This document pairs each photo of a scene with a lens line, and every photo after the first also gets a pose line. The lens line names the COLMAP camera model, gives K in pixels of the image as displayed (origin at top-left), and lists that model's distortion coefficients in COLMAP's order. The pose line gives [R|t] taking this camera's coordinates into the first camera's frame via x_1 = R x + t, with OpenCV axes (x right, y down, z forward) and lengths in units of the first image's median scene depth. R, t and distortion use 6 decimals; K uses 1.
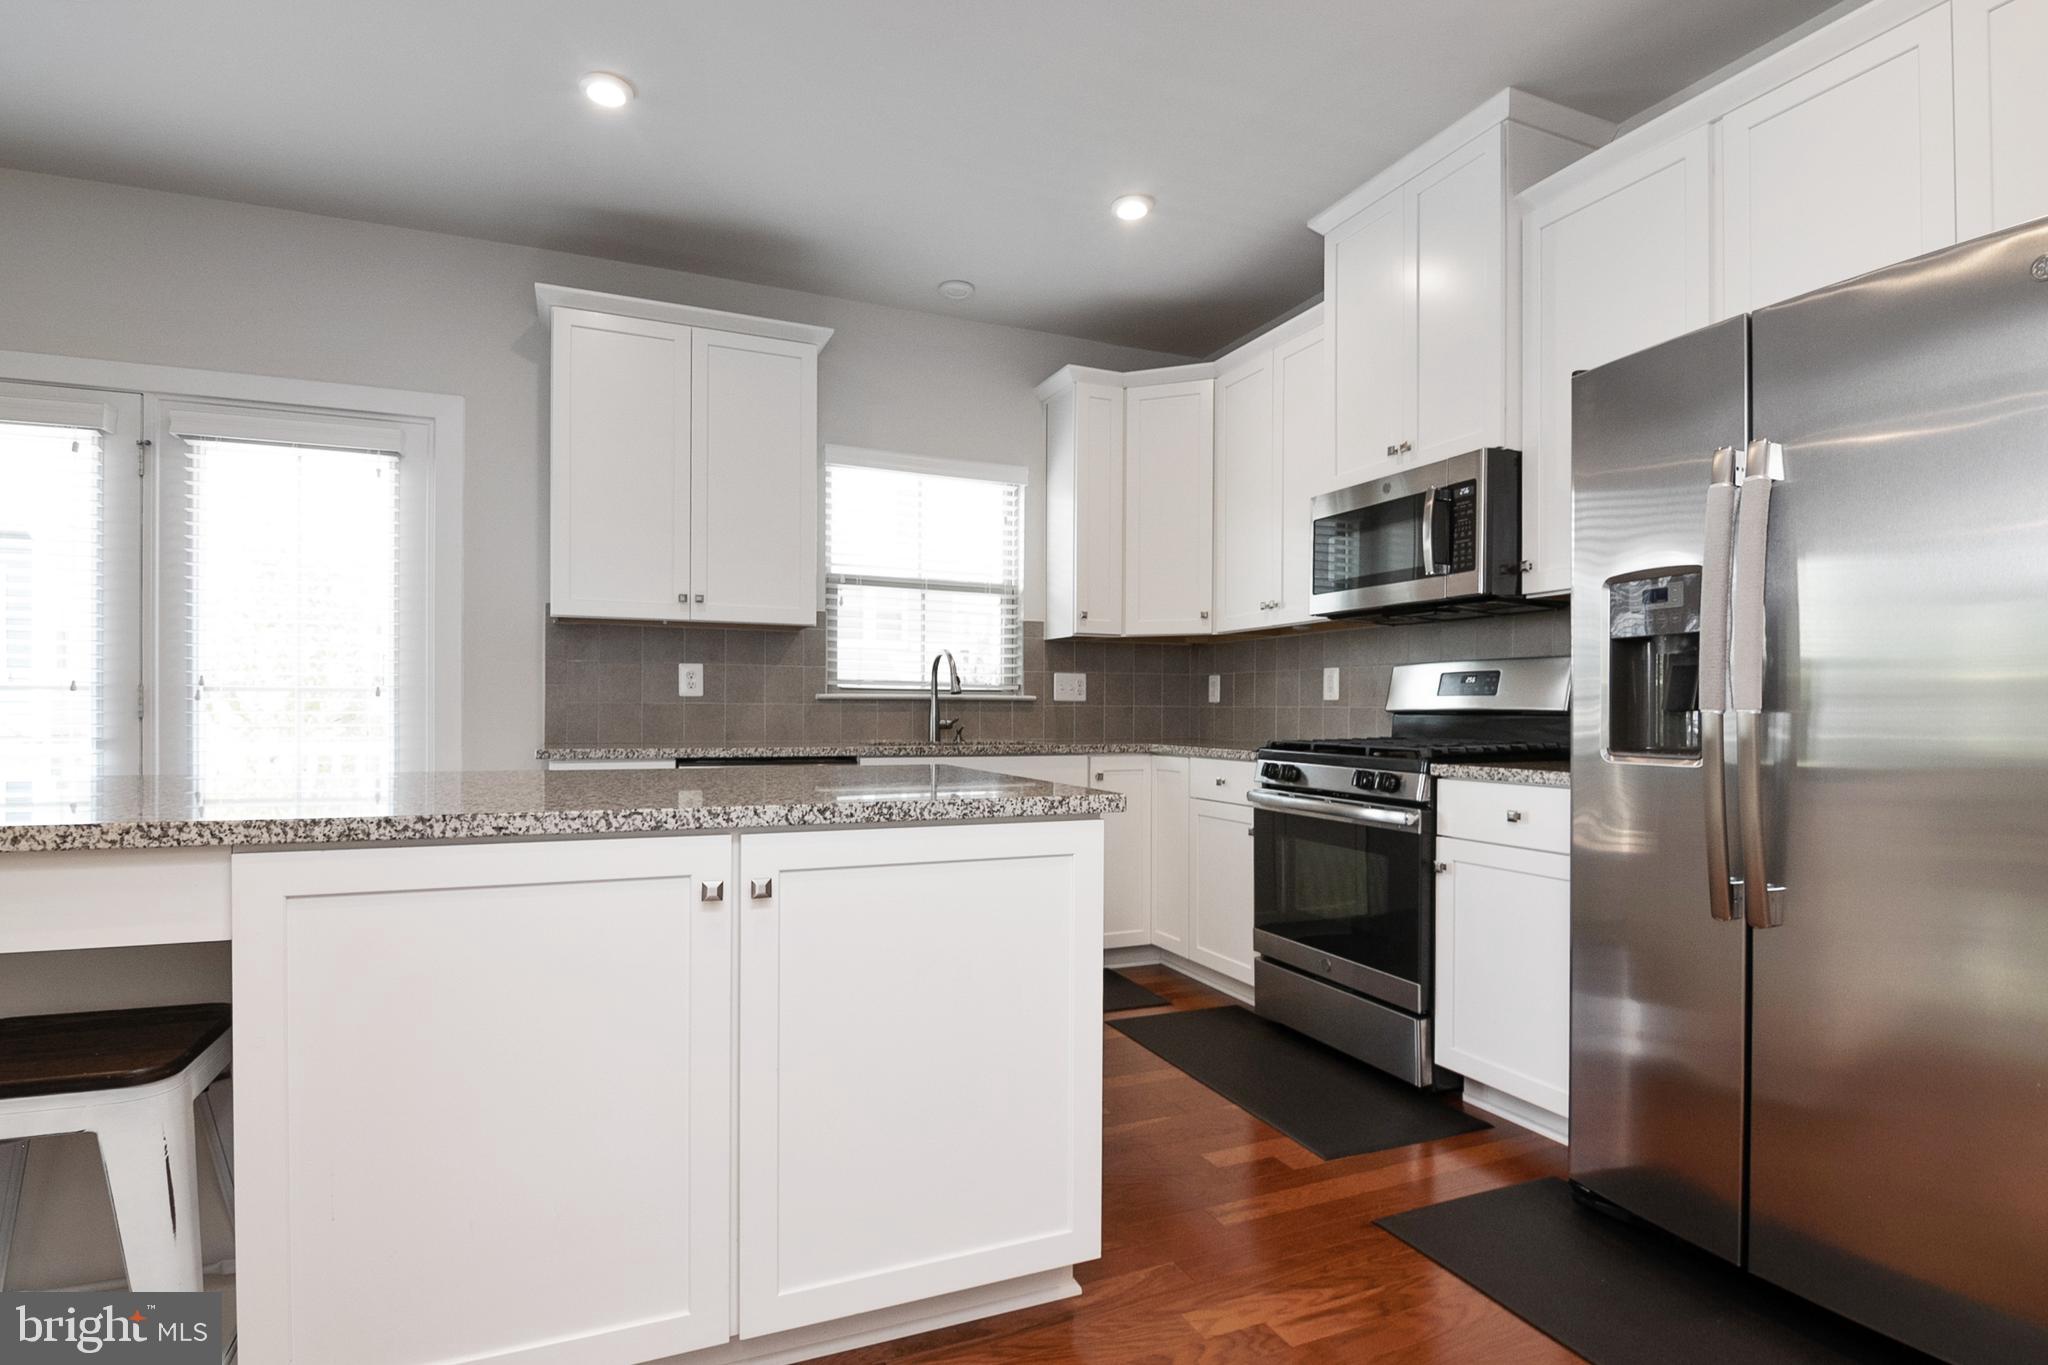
lens RADIAL K [[1030.5, 0, 1028.5], [0, 1030.5, 713.3], [0, 0, 1]] dist [-0.003321, -0.000401]
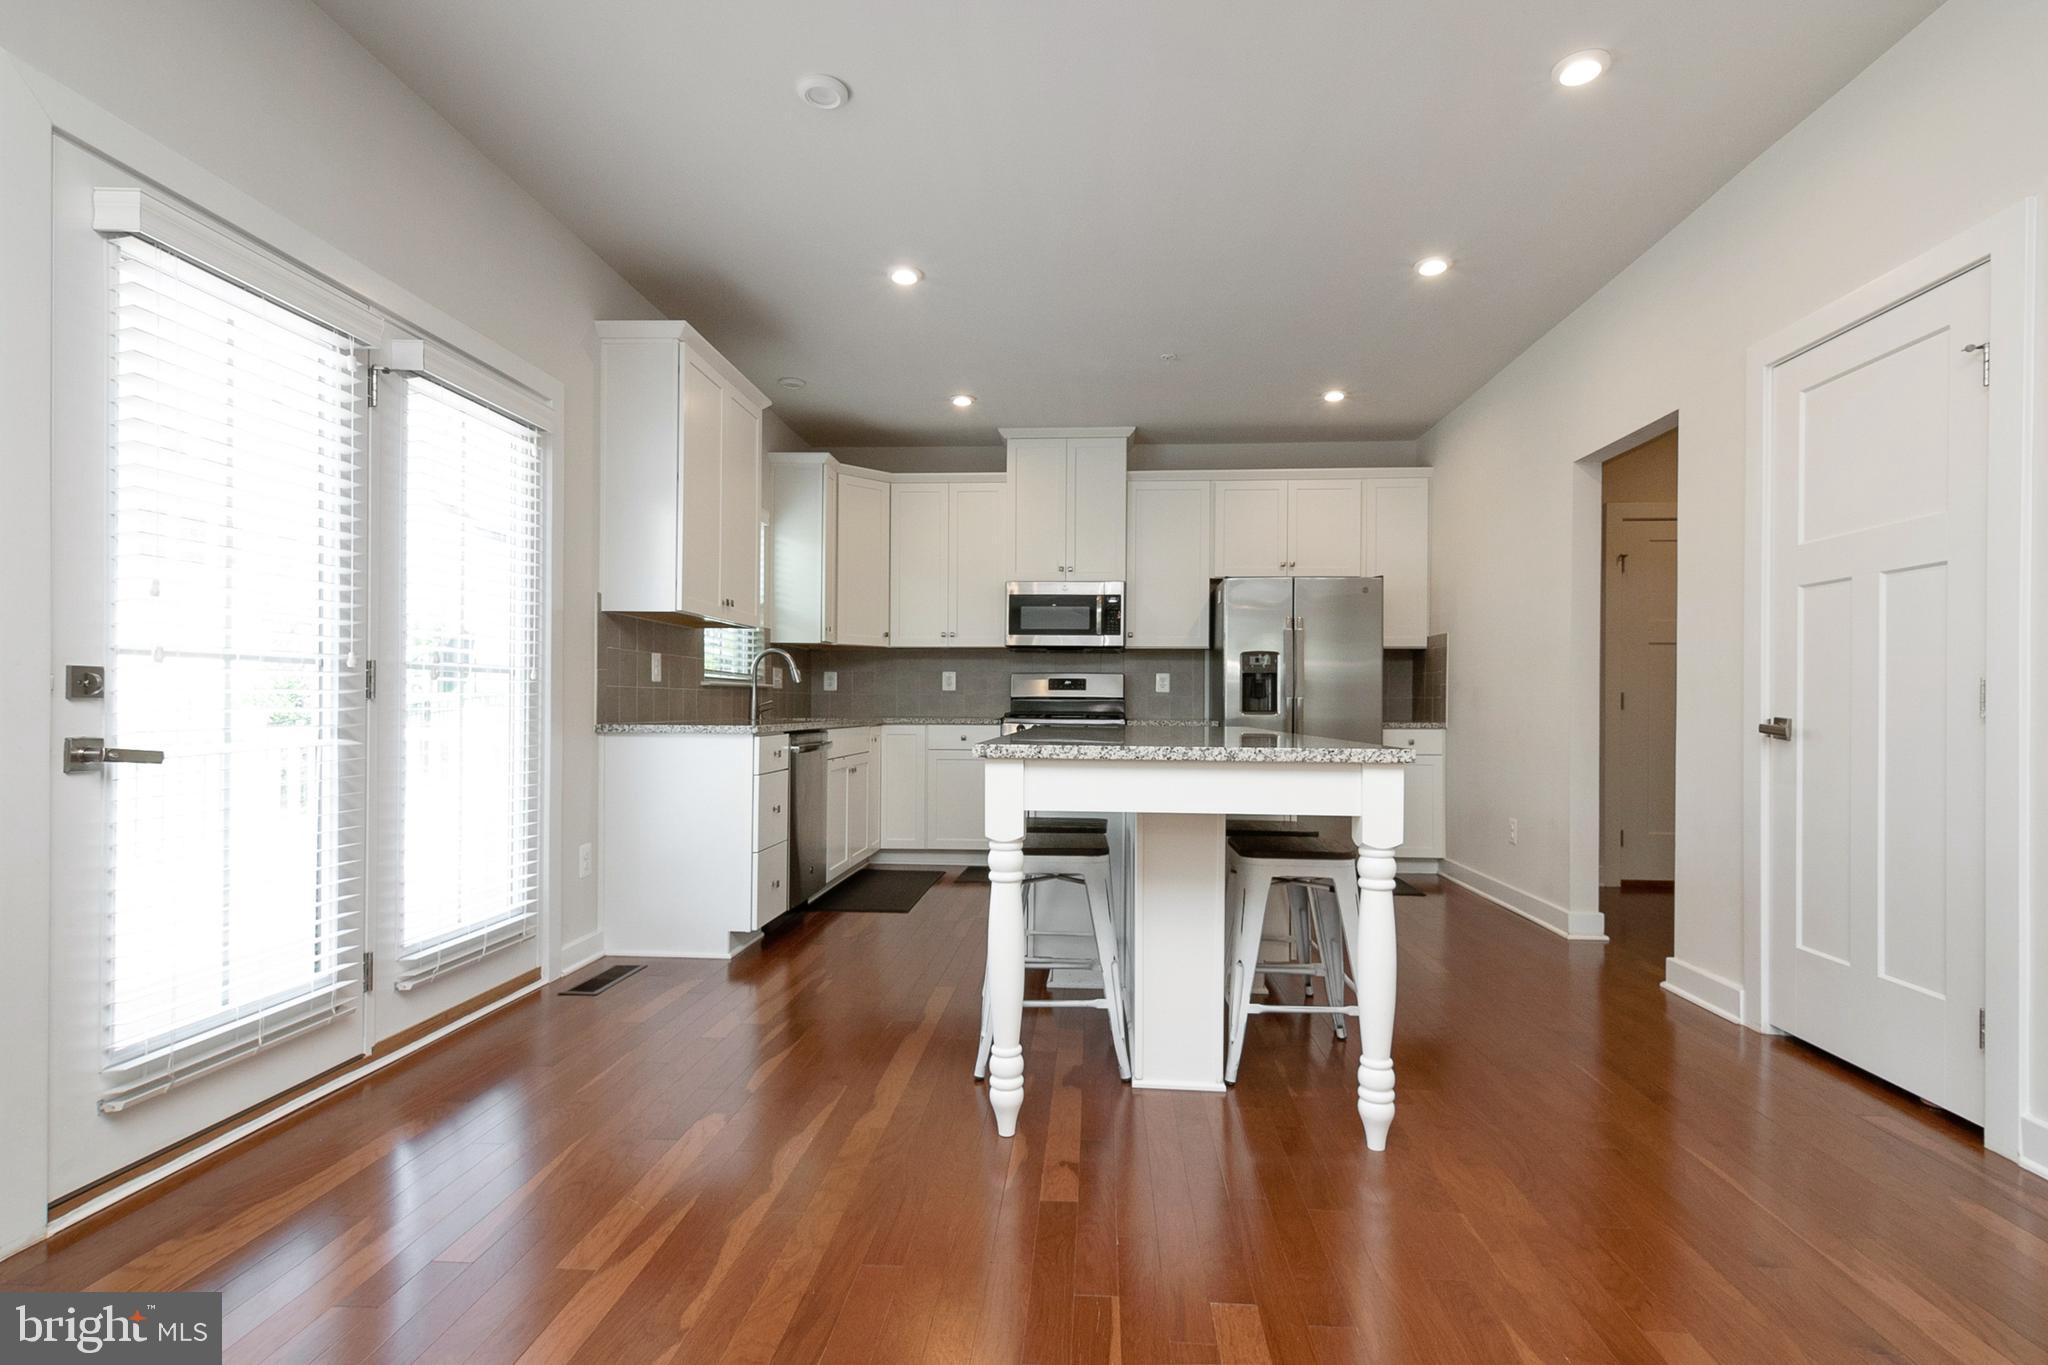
lens RADIAL K [[949.2, 0, 1041.5], [0, 949.2, 700.9], [0, 0, 1]] dist [0.039204, -0.013650]
pose [[0.462243, -0.000196, 0.886753, -1.078991], [-0.003190, 0.999993, 0.001884, 0.000989], [-0.886747, -0.003700, 0.462239, 0.139307]]
